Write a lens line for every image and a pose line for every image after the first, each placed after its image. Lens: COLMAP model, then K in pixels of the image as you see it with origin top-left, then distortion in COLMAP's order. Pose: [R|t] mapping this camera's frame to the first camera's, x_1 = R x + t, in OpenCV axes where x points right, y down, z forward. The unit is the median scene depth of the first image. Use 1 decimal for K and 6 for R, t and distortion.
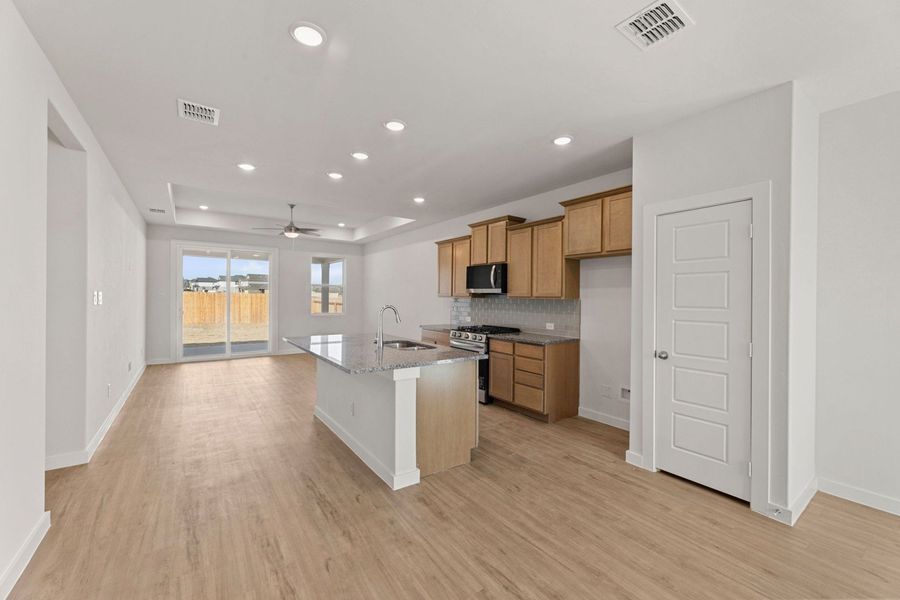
lens RADIAL K [[367.4, 0, 455.3], [0, 367.4, 301.1], [0, 0, 1]] dist [-0.000041, -0.000080]
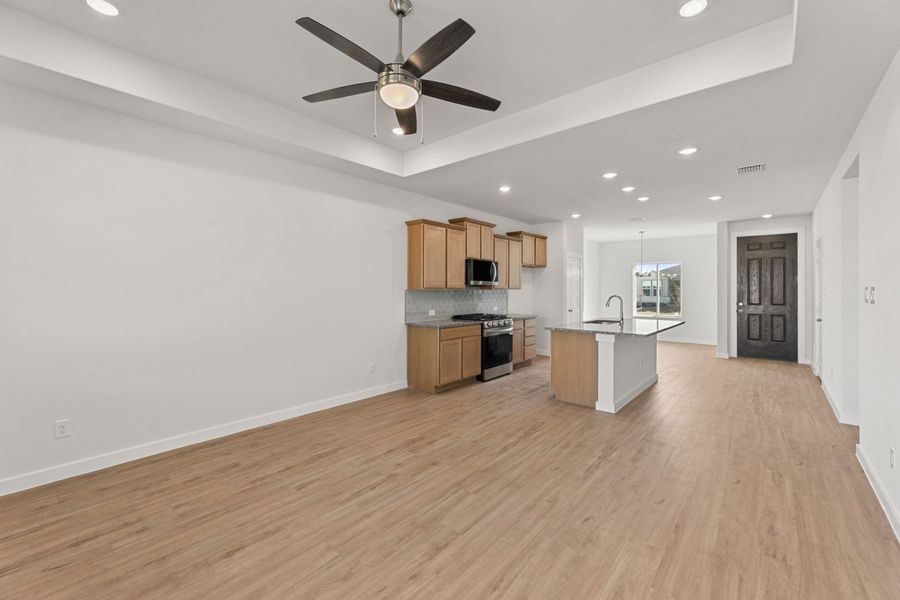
lens RADIAL K [[368.3, 0, 451.7], [0, 368.3, 287.0], [0, 0, 1]] dist [-0.000448, -0.000169]
pose [[-0.226894, -0.004933, 0.973907, -0.657754], [0.006292, 0.999959, 0.006531, -0.015484], [-0.973899, 0.007609, -0.226854, 0.881217]]
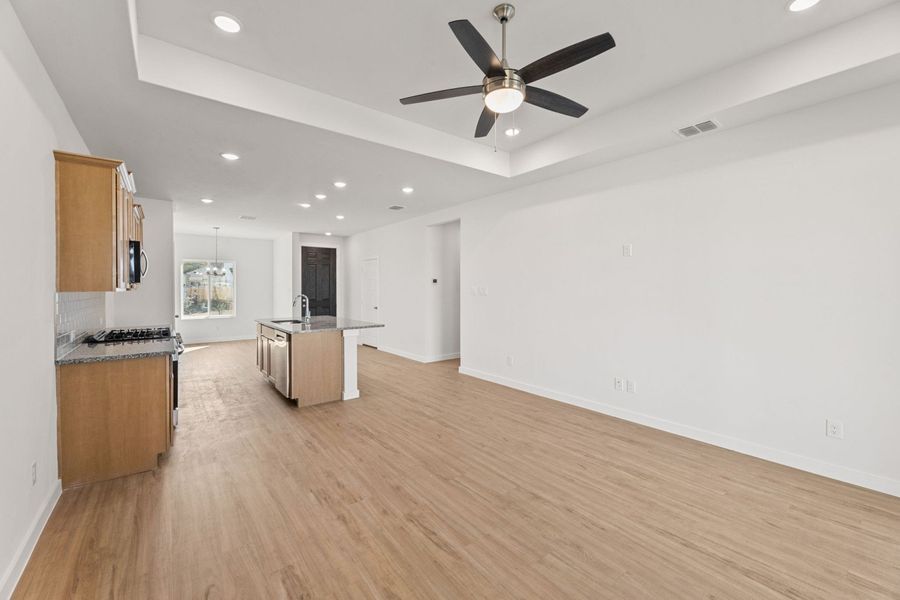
lens RADIAL K [[368.3, 0, 451.7], [0, 368.3, 287.0], [0, 0, 1]] dist [-0.000448, -0.000169]
pose [[-0.999187, -0.006591, -0.039780, -0.333741], [-0.006920, 0.999943, 0.008145, -0.016100], [0.039724, 0.008413, -0.999175, 1.136545]]
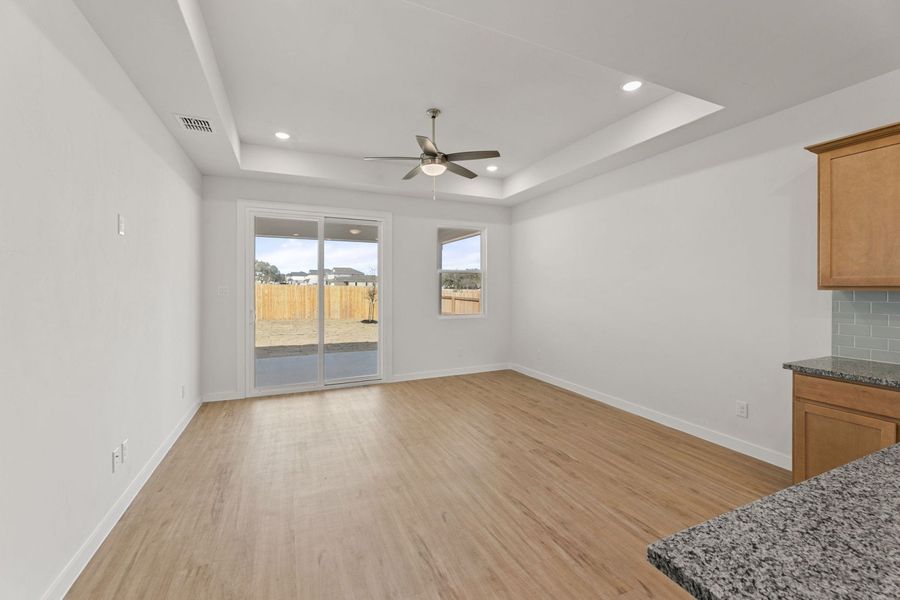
lens RADIAL K [[368.3, 0, 451.7], [0, 368.3, 287.0], [0, 0, 1]] dist [-0.000448, -0.000169]
pose [[0.979460, -0.009978, -0.201390, -0.274100], [0.007308, 0.999875, -0.013997, -0.007417], [0.201504, 0.012238, 0.979411, 0.432370]]
